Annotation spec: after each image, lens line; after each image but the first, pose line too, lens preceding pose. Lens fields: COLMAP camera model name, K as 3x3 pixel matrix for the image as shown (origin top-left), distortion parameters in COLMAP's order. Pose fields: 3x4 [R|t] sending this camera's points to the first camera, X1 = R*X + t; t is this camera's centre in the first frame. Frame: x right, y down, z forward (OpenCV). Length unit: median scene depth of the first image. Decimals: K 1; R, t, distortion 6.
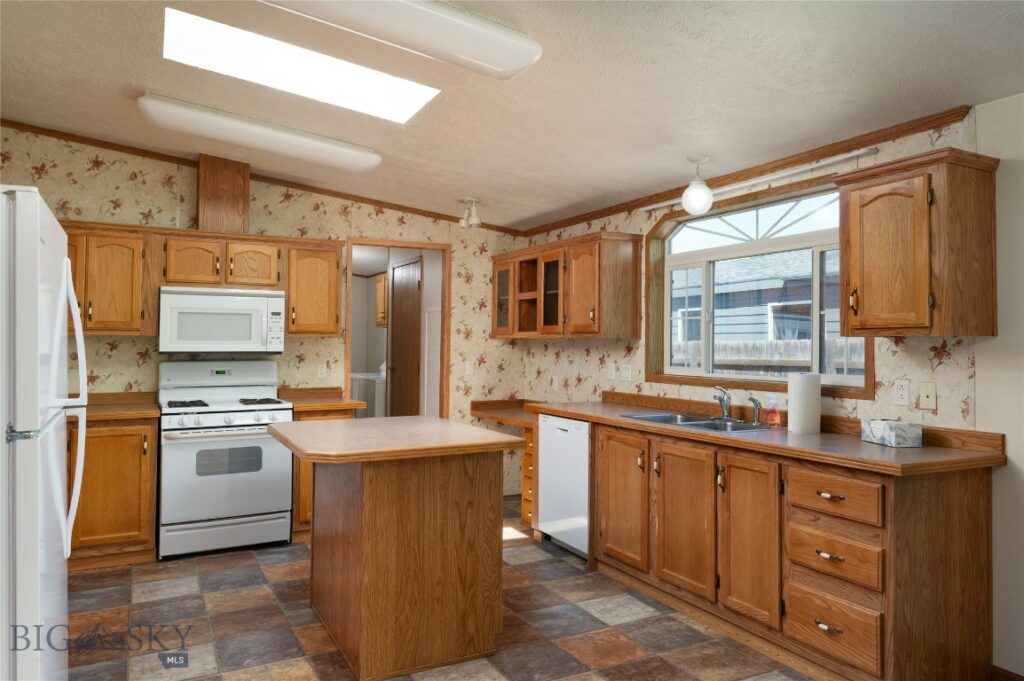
lens RADIAL K [[691.0, 0, 516.1], [0, 691.0, 332.4], [0, 0, 1]] dist [-0.005430, -0.000730]
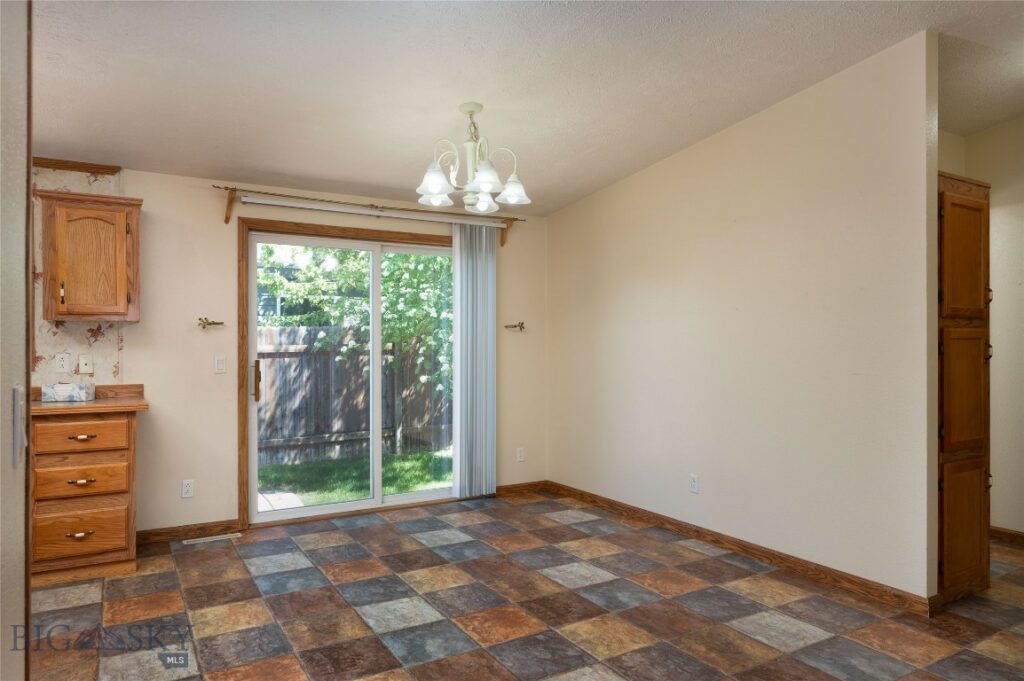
lens RADIAL K [[638.1, 0, 513.7], [0, 638.1, 348.7], [0, 0, 1]] dist [-0.030594, 0.000642]
pose [[-0.040111, -0.009351, 0.999151, -0.743437], [-0.019854, 0.999766, 0.008560, 0.034449], [-0.998998, -0.019494, -0.040287, 0.197153]]
